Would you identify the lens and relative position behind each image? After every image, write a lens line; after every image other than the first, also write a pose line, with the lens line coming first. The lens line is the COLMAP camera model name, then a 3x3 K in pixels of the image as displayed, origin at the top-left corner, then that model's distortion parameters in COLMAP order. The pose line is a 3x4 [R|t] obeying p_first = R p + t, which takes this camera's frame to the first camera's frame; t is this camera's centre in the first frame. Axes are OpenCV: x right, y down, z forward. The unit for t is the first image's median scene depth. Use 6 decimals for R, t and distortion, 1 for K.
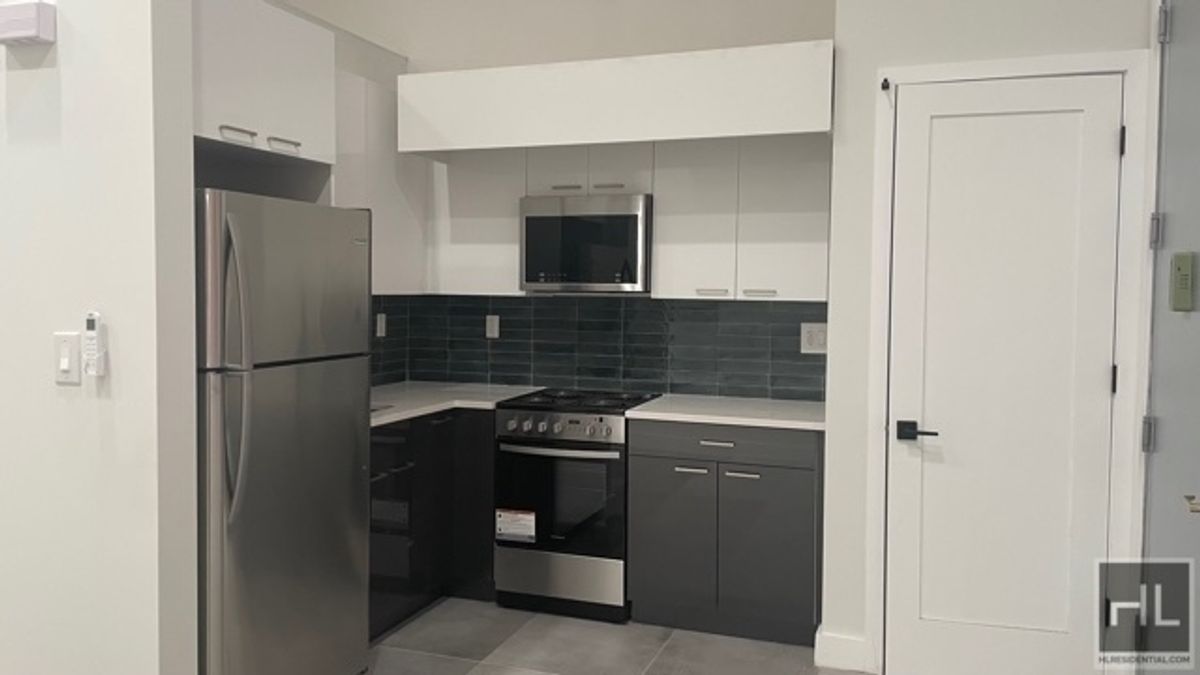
lens RADIAL K [[903.0, 0, 601.3], [0, 903.0, 329.3], [0, 0, 1]] dist [0.111344, -0.139794]
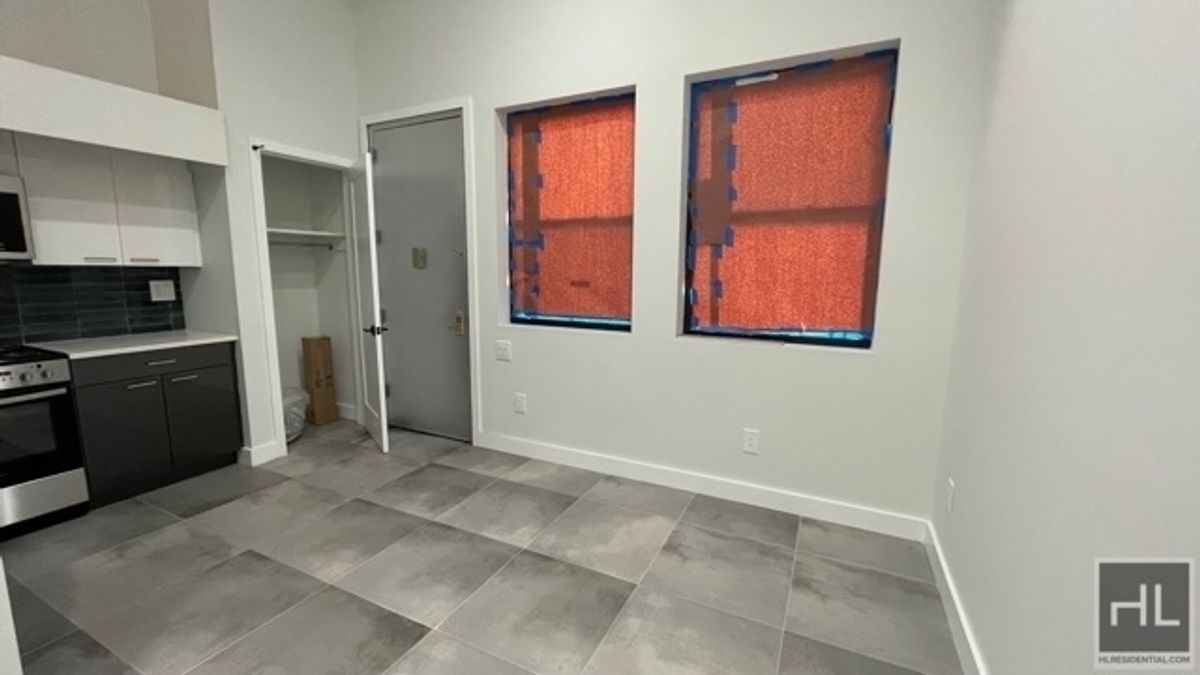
lens RADIAL K [[487.6, 0, 598.8], [0, 487.6, 338.6], [0, 0, 1]] dist [-0.001888, -0.000073]
pose [[0.108912, -0.151888, 0.982379, -0.540965], [0.040088, 0.988125, 0.148332, -0.002777], [-0.993243, 0.023226, 0.113708, 0.176585]]
